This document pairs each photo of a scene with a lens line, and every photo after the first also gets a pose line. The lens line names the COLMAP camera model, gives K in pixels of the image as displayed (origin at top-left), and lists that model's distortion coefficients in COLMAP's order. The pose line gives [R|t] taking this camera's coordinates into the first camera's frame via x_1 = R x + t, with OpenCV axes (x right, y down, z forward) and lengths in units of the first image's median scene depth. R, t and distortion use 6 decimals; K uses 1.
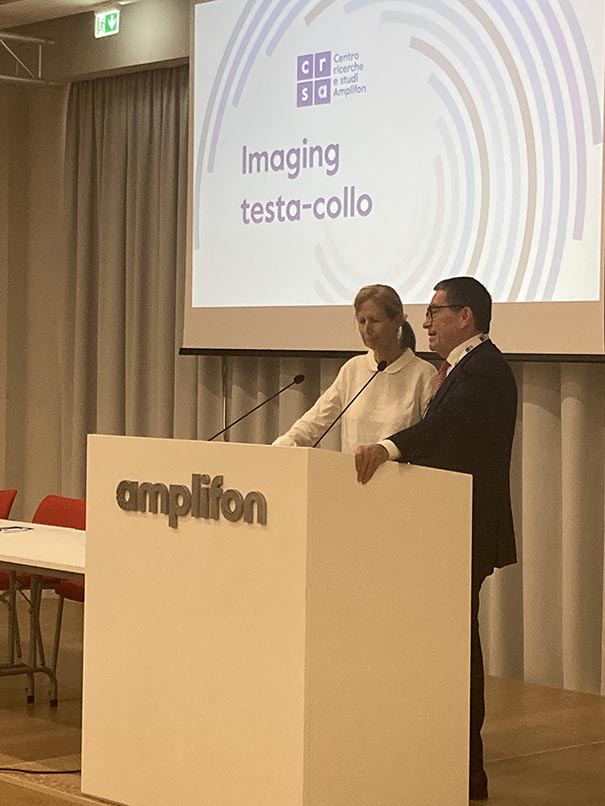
lens RADIAL K [[2014.0, 0, 304.2], [0, 2014.0, 402.6], [0, 0, 1]] dist [0.299313, 0.000000]
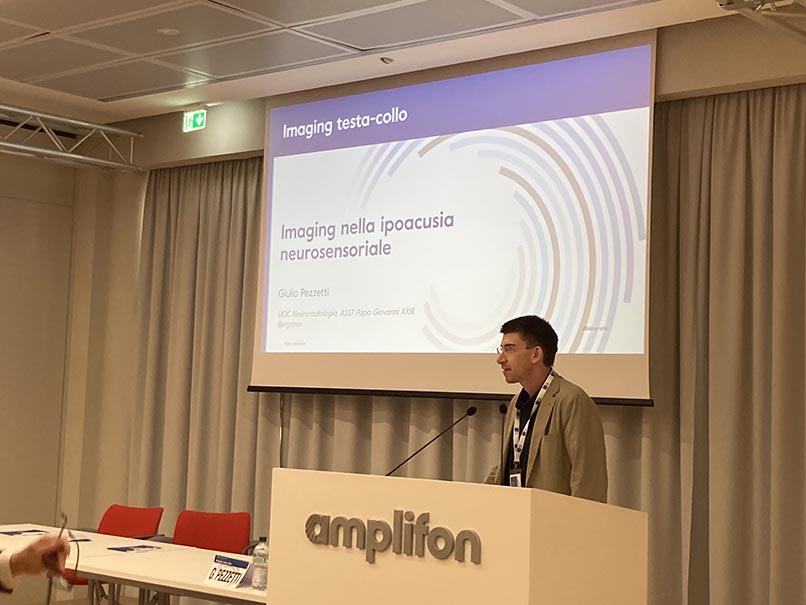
lens RADIAL K [[1388.9, 0, 400.1], [0, 1388.9, 300.7], [0, 0, 1]] dist [0.177258, 0.000000]
pose [[0.990044, 0.029139, 0.137709, -0.097383], [-0.016748, 0.995774, -0.090293, -0.004520], [-0.139758, 0.087087, 0.986349, 0.181050]]
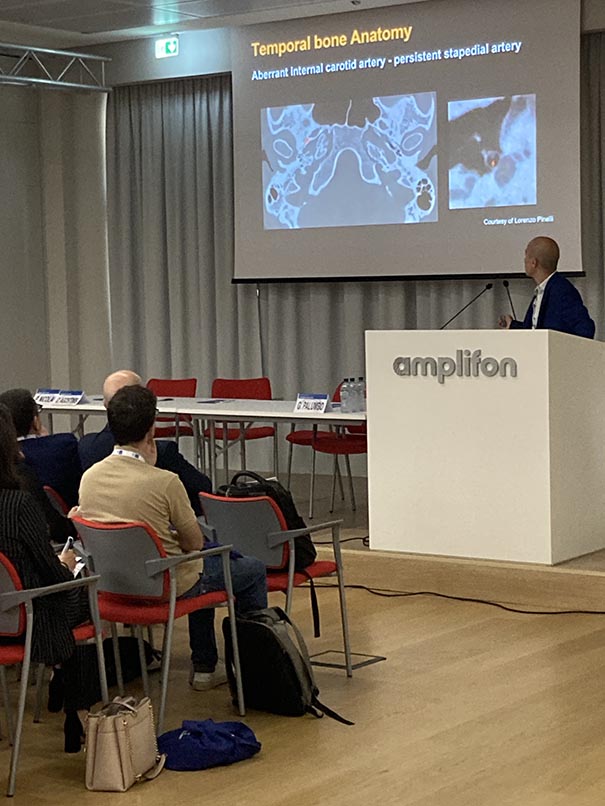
lens RADIAL K [[1733.8, 0, 306.9], [0, 1733.8, 402.8], [0, 0, 1]] dist [0.245855, 0.000000]
pose [[0.975761, -0.048062, 0.213498, -0.304371], [0.038500, 0.998070, 0.048723, 0.002828], [-0.215427, -0.039322, 0.975728, -0.230269]]
